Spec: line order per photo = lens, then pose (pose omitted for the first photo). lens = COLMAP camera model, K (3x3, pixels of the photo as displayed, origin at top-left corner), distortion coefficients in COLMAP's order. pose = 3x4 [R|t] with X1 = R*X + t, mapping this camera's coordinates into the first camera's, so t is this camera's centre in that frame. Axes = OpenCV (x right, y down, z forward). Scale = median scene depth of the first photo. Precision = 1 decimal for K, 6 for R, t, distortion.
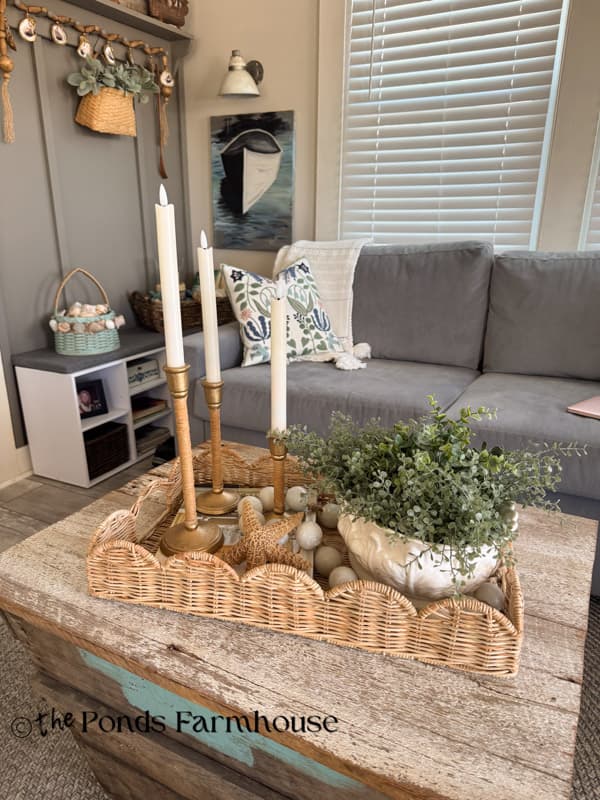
lens RADIAL K [[565.1, 0, 300.0], [0, 565.1, 400.0], [0, 0, 1]] dist [0.067664, -0.098639]
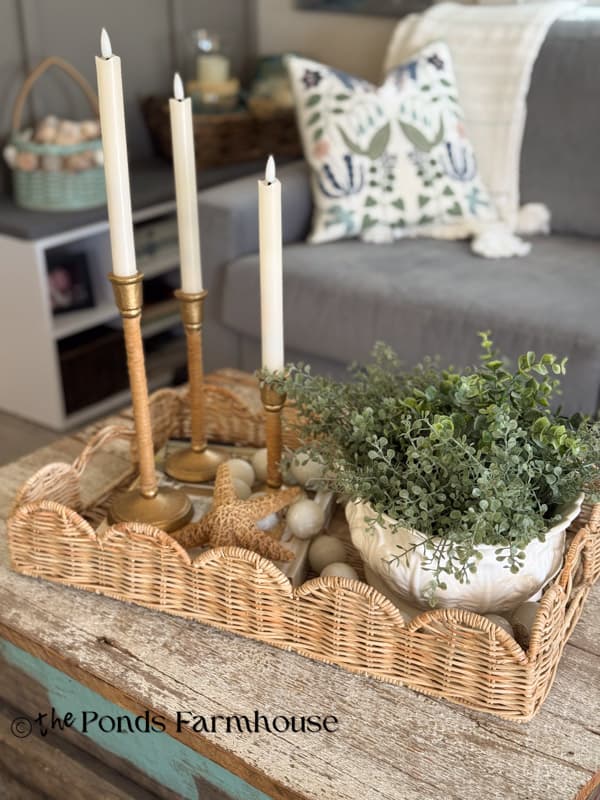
lens RADIAL K [[1112.4, 0, 286.8], [0, 1112.4, 399.4], [0, 0, 1]] dist [0.158883, -0.009969]
pose [[0.980603, 0.064812, -0.184978, 0.094431], [-0.044698, 0.992825, 0.110912, -0.024756], [0.190839, -0.100492, 0.976464, -0.138971]]
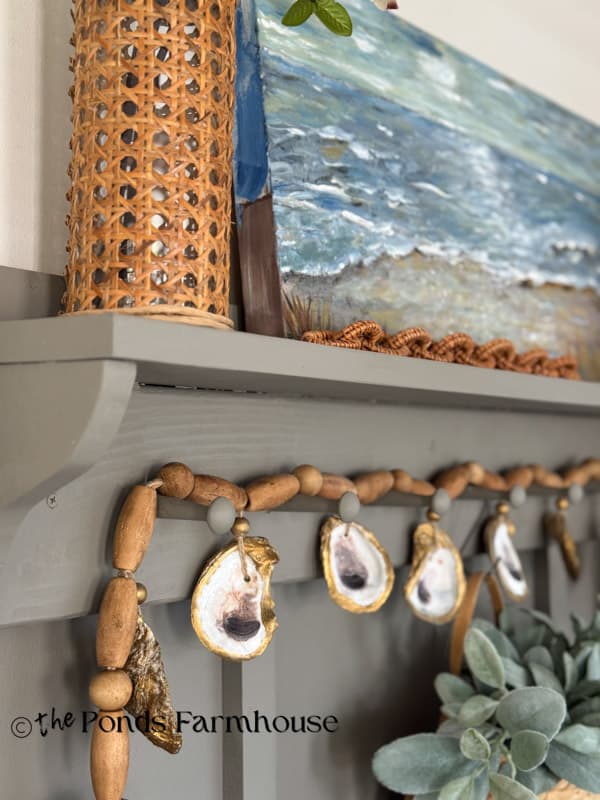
lens RADIAL K [[1112.4, 0, 286.8], [0, 1112.4, 399.4], [0, 0, 1]] dist [0.158883, -0.009969]
pose [[0.982465, -0.023135, -0.185008, -0.381342], [-0.048122, 0.927190, -0.371489, -0.560762], [0.180131, 0.373877, 0.909818, 0.626920]]
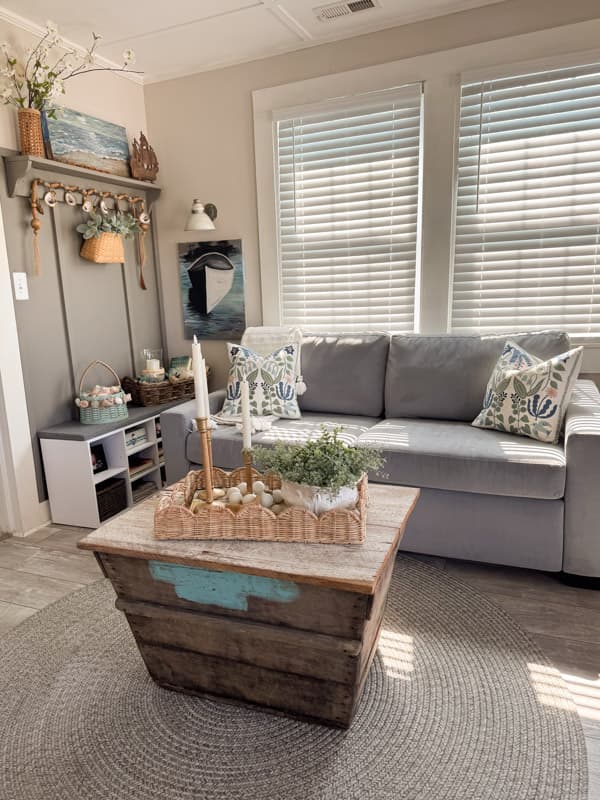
lens RADIAL K [[565.1, 0, 300.0], [0, 565.1, 400.0], [0, 0, 1]] dist [0.067664, -0.098639]
pose [[0.995030, -0.057902, 0.081008, -0.005277], [0.067344, 0.990590, -0.119149, 0.053646], [-0.073347, 0.124012, 0.989566, -0.378206]]
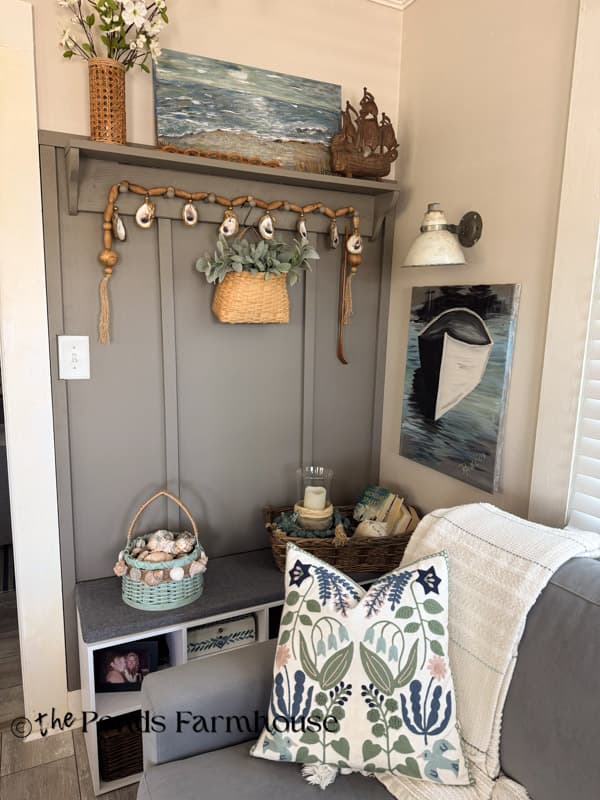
lens RADIAL K [[565.1, 0, 300.0], [0, 565.1, 400.0], [0, 0, 1]] dist [0.067664, -0.098639]
pose [[0.808172, 0.114410, -0.577727, 0.214940], [-0.207808, 0.973252, -0.097962, -0.342385], [0.551066, 0.199227, 0.810330, 0.487831]]
